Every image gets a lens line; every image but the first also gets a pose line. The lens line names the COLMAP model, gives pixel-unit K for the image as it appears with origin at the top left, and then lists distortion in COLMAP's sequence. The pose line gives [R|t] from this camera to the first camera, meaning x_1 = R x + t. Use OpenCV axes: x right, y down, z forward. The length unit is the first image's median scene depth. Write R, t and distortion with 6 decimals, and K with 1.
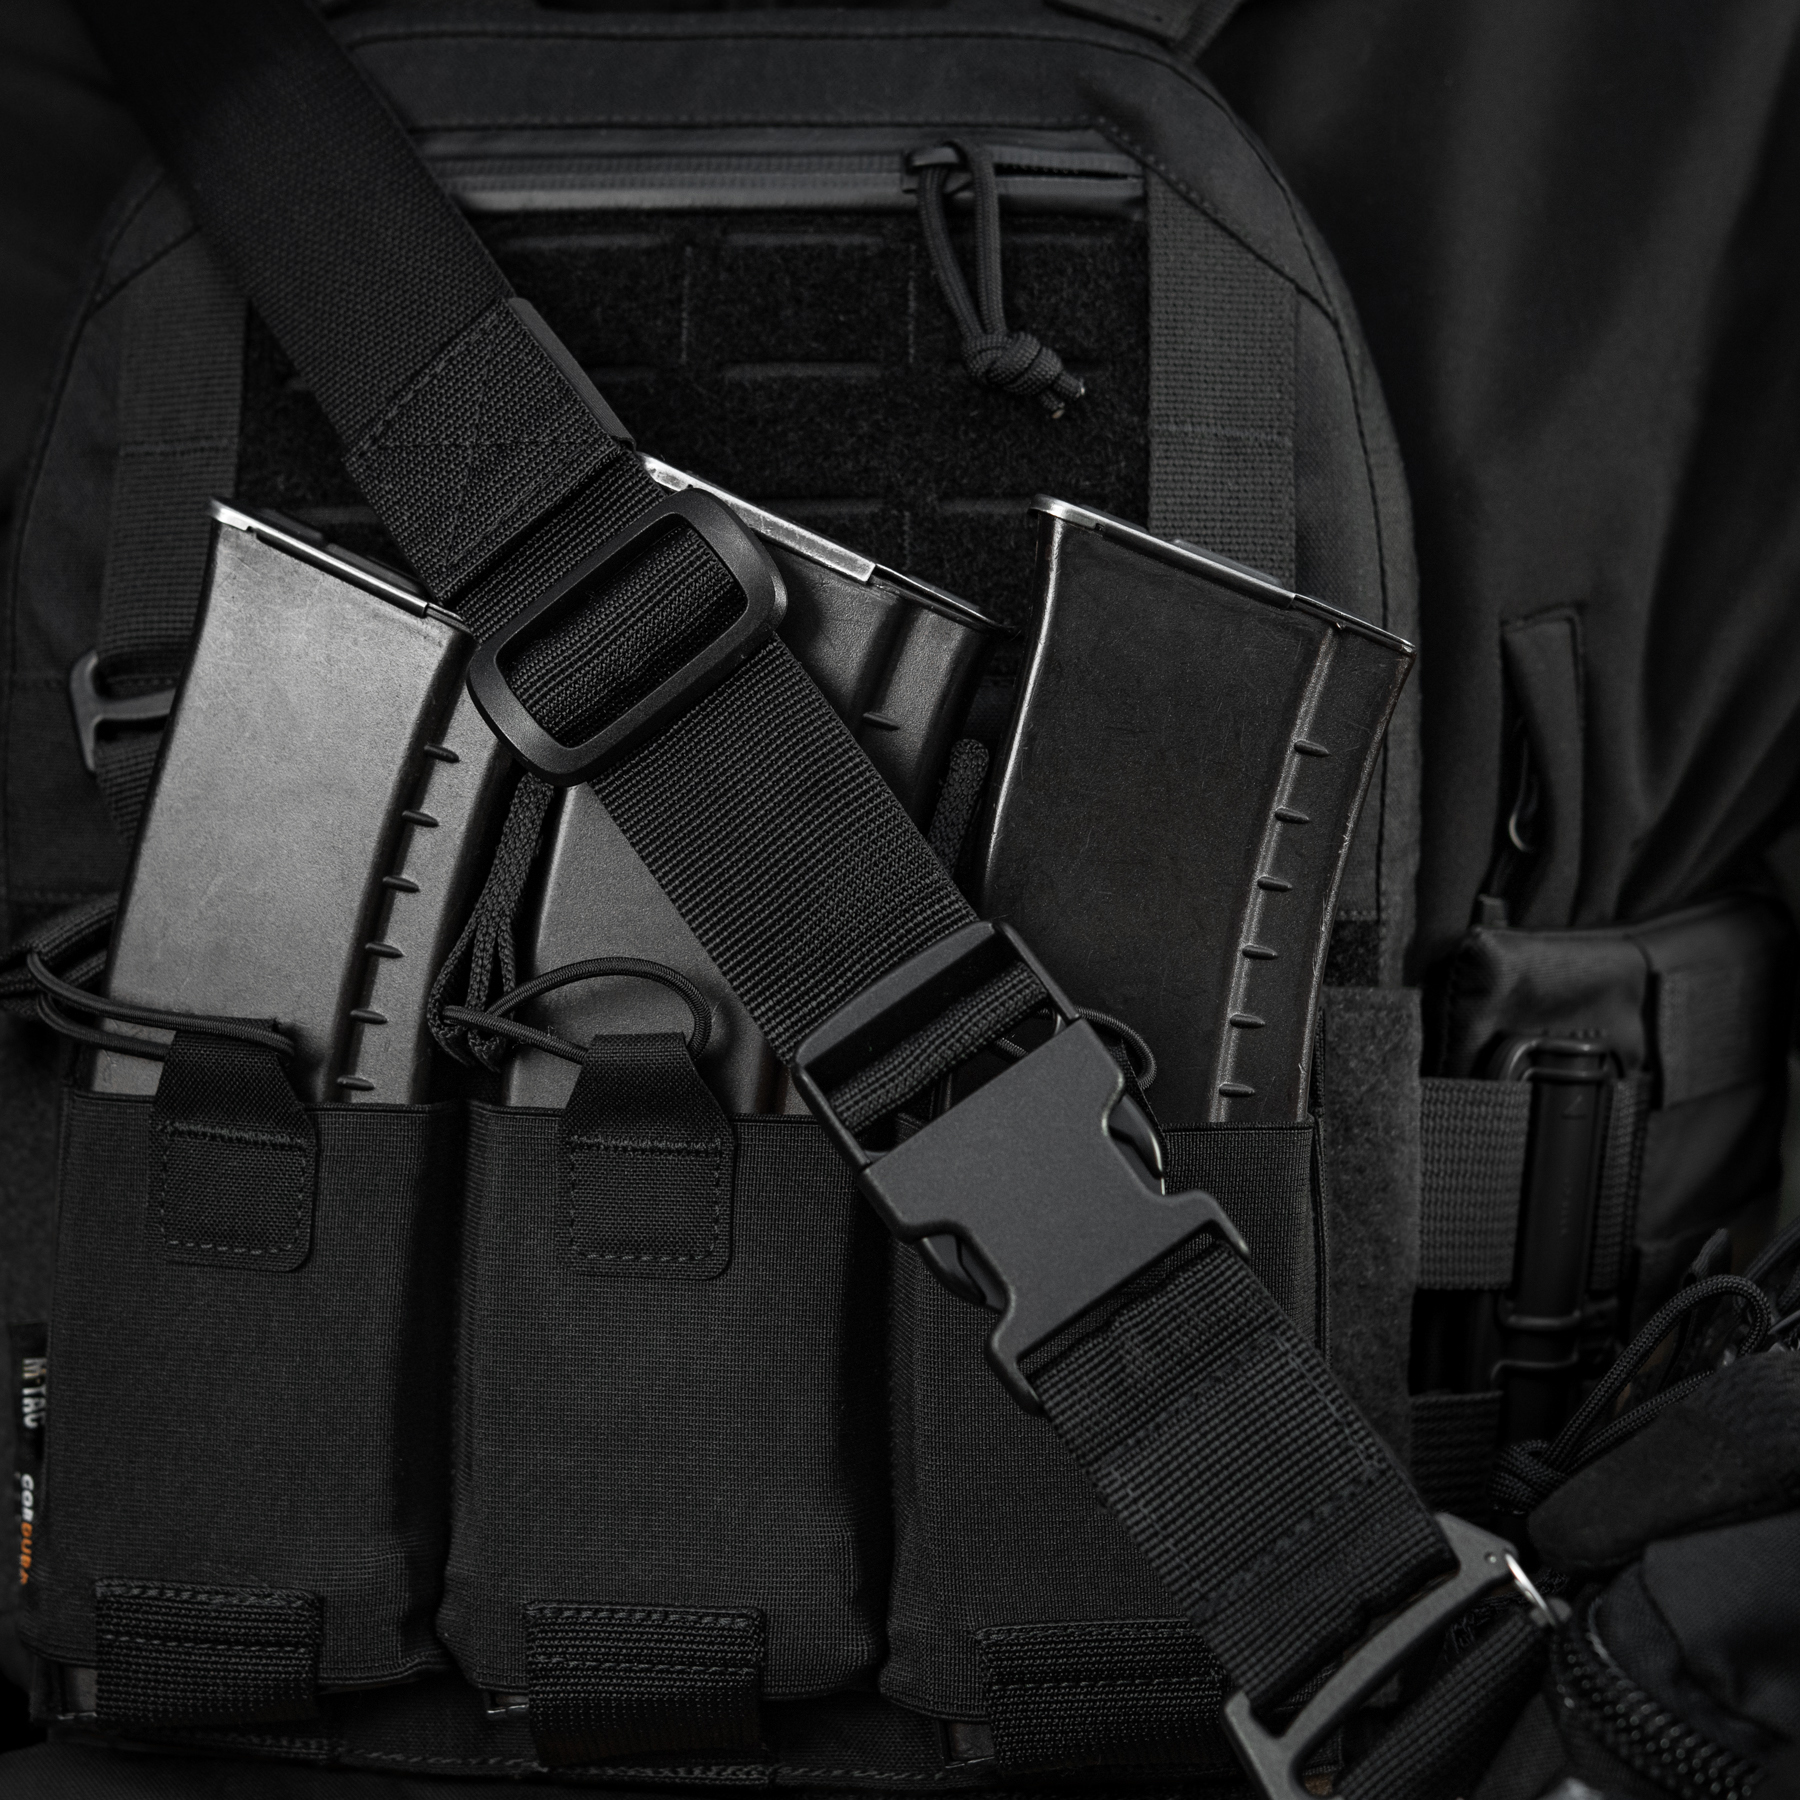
lens RADIAL K [[4495.5, 0, 881.2], [0, 4495.5, 940.2], [0, 0, 1]] dist [-0.021611, 0.040050]
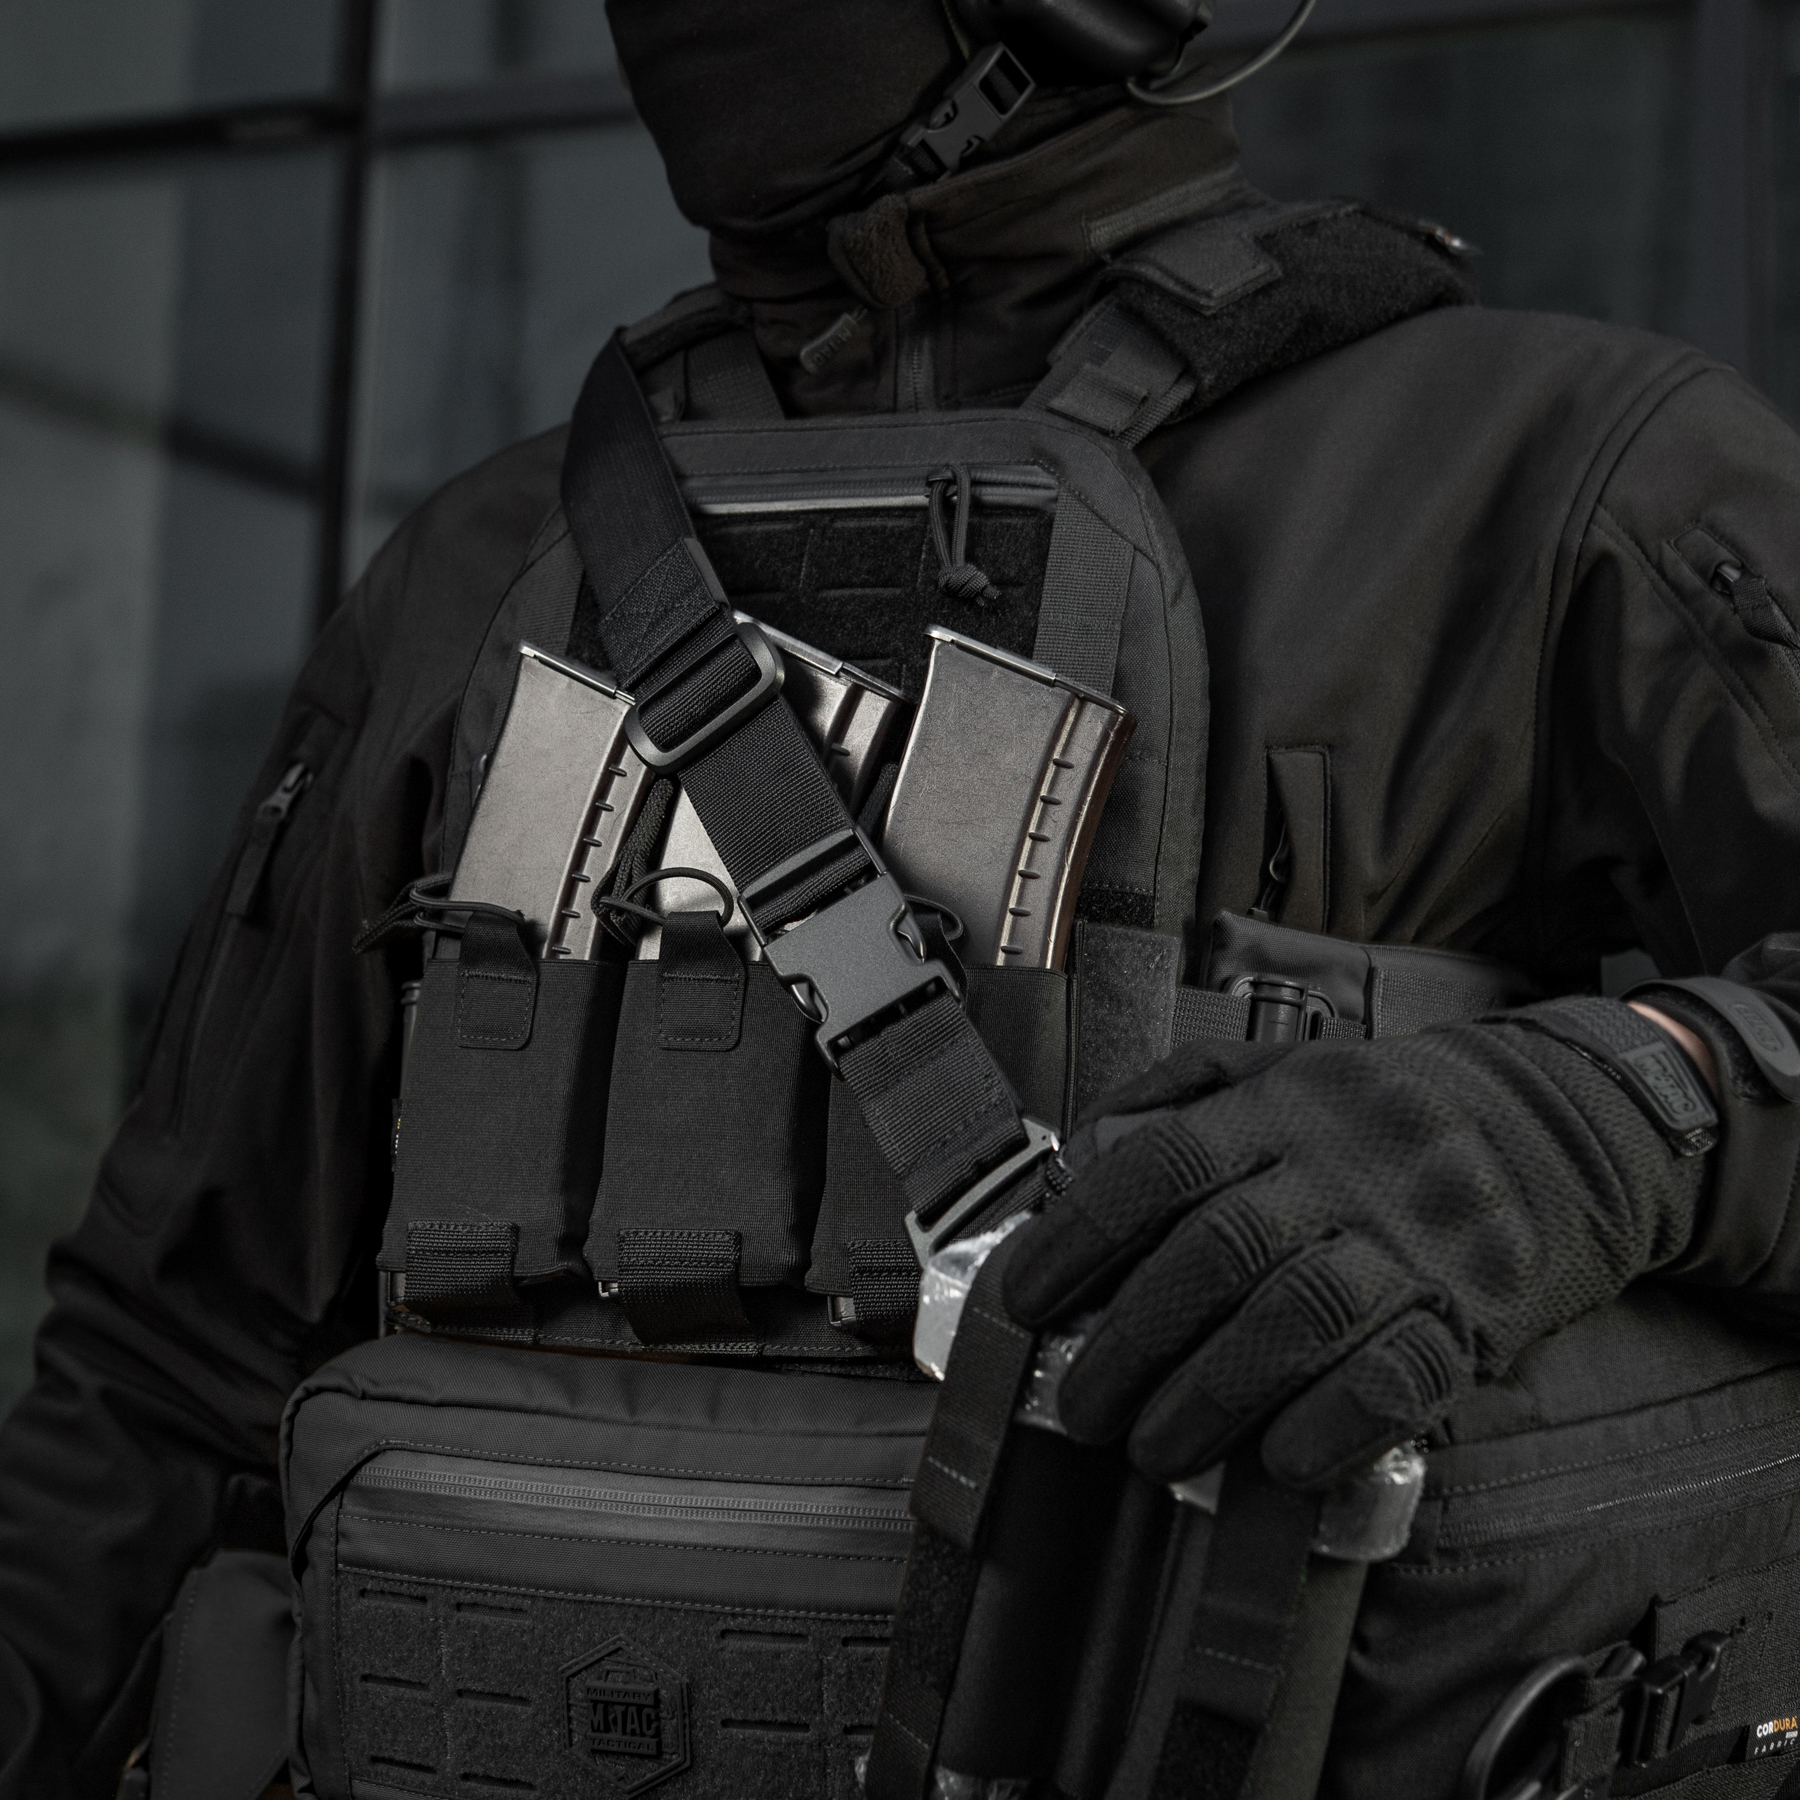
lens RADIAL K [[4495.5, 0, 881.2], [0, 4495.5, 940.2], [0, 0, 1]] dist [-0.021611, 0.040050]
pose [[0.958452, 0.017335, -0.284727, 0.528497], [-0.075441, 0.978016, -0.194405, 0.374558], [0.275097, 0.207808, 0.938689, -0.680693]]
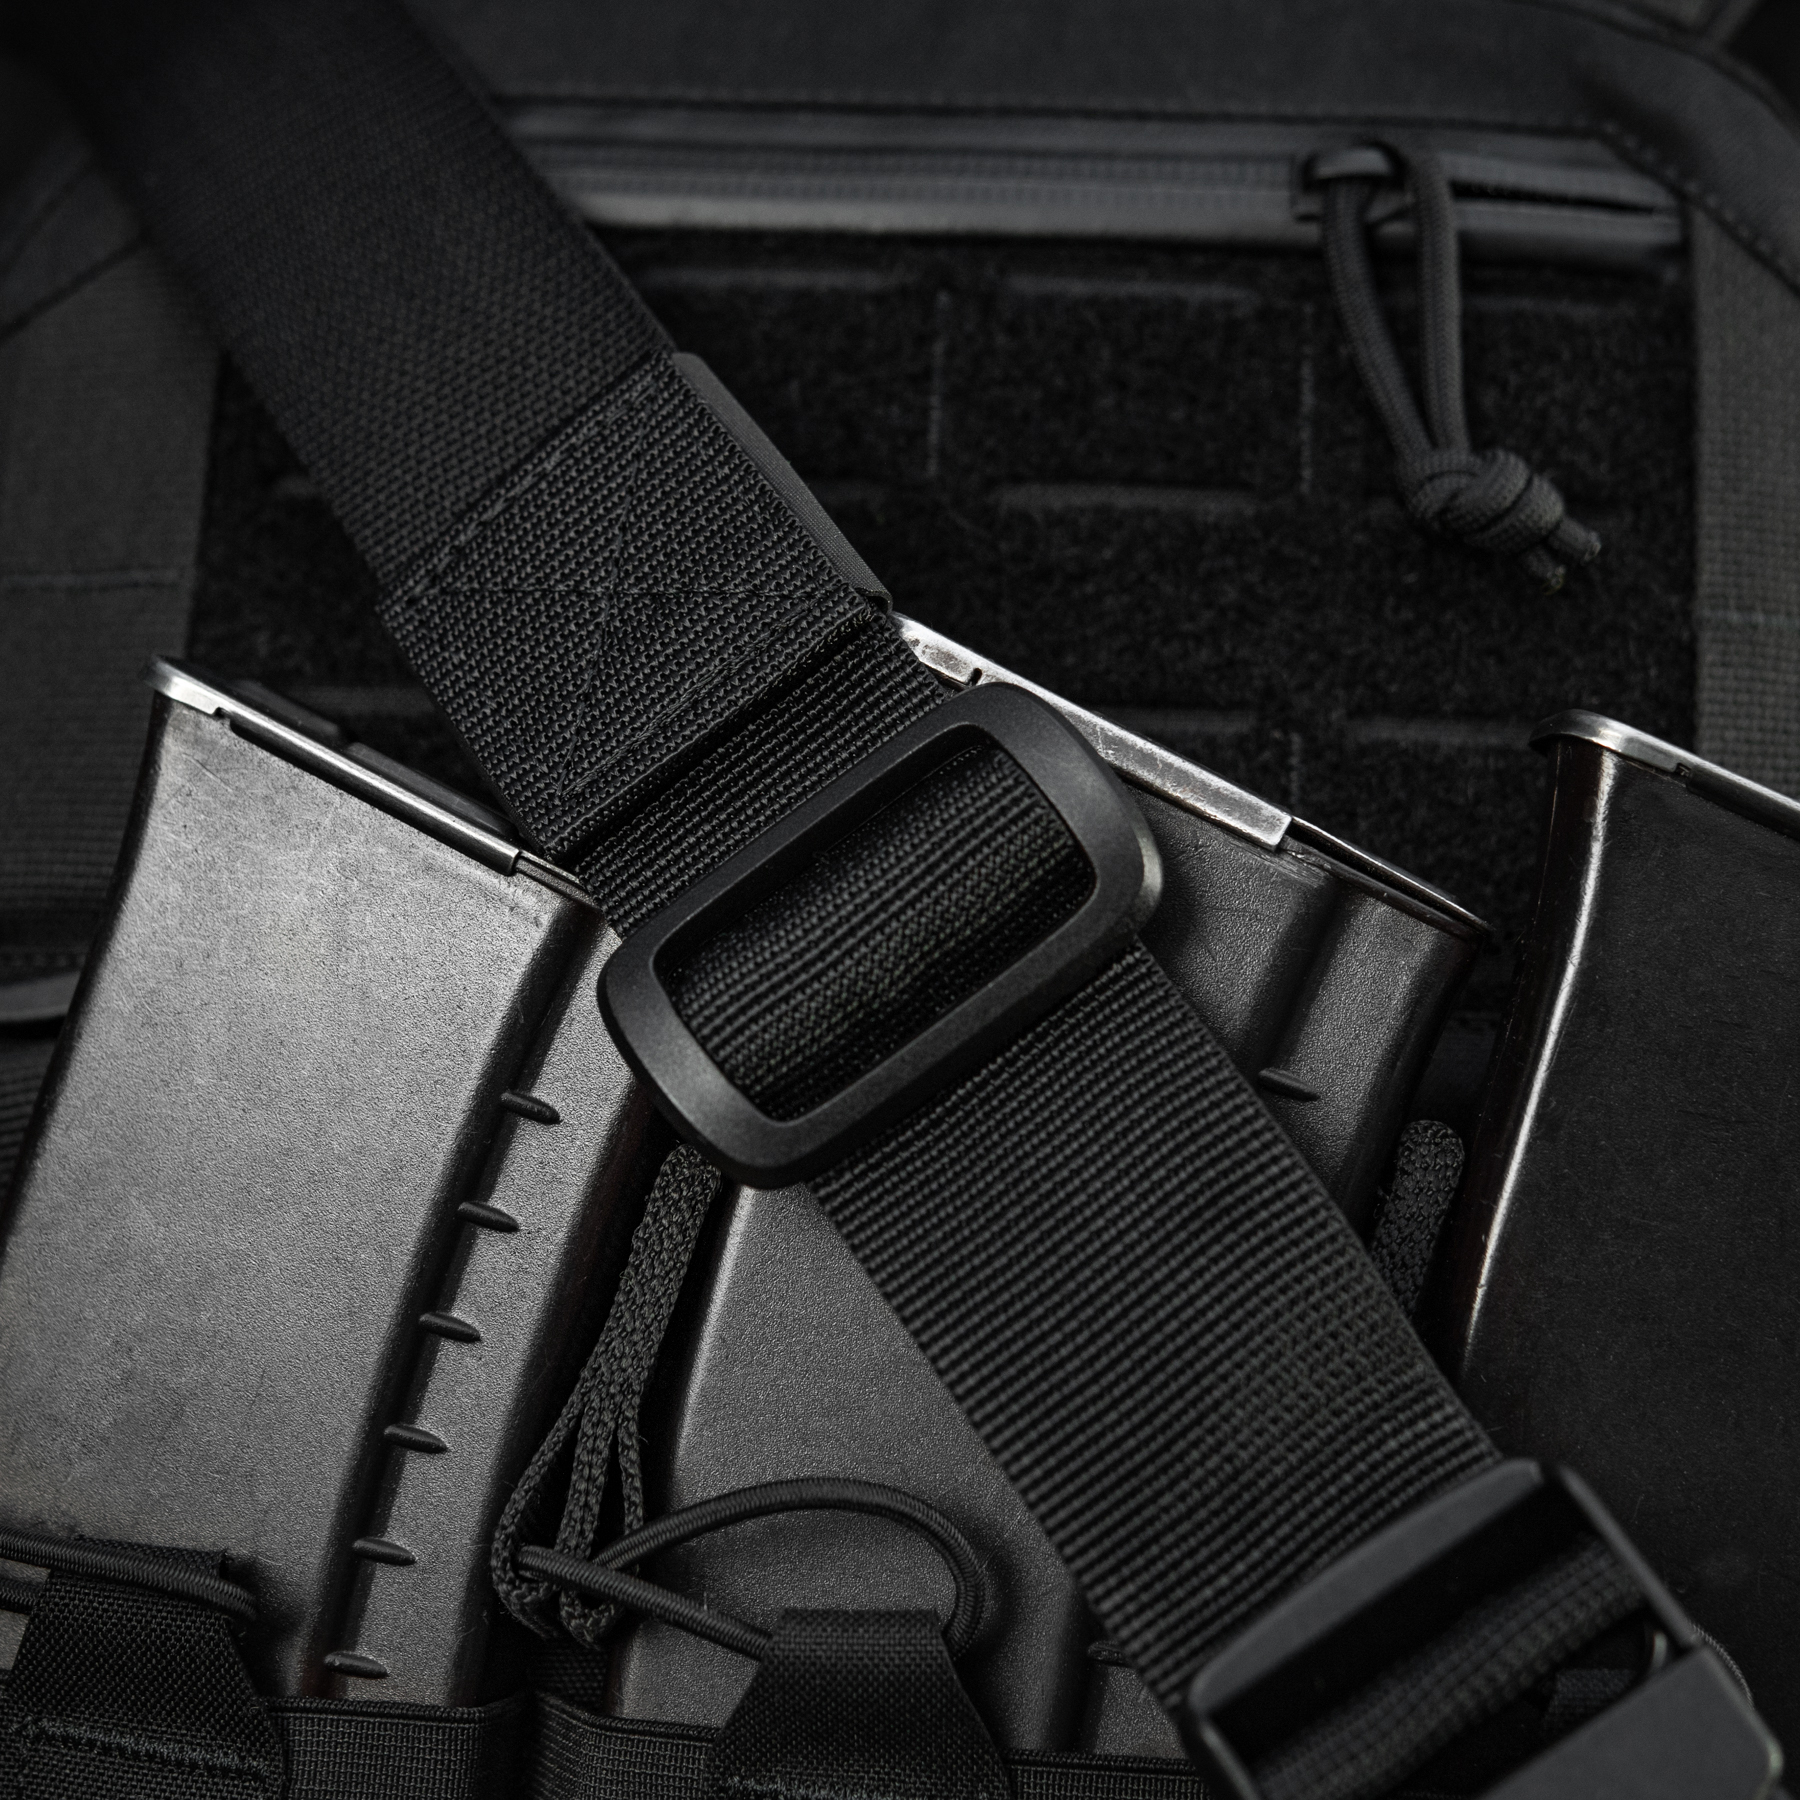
lens RADIAL K [[4765.0, 0, 898.8], [0, 4765.0, 898.4], [0, 0, 1]] dist [-0.095957, 0.677681]
pose [[0.998589, 0.041993, 0.032516, -0.070975], [-0.039673, 0.996828, -0.068987, -0.027722], [-0.035310, 0.067600, 0.997088, 0.376604]]
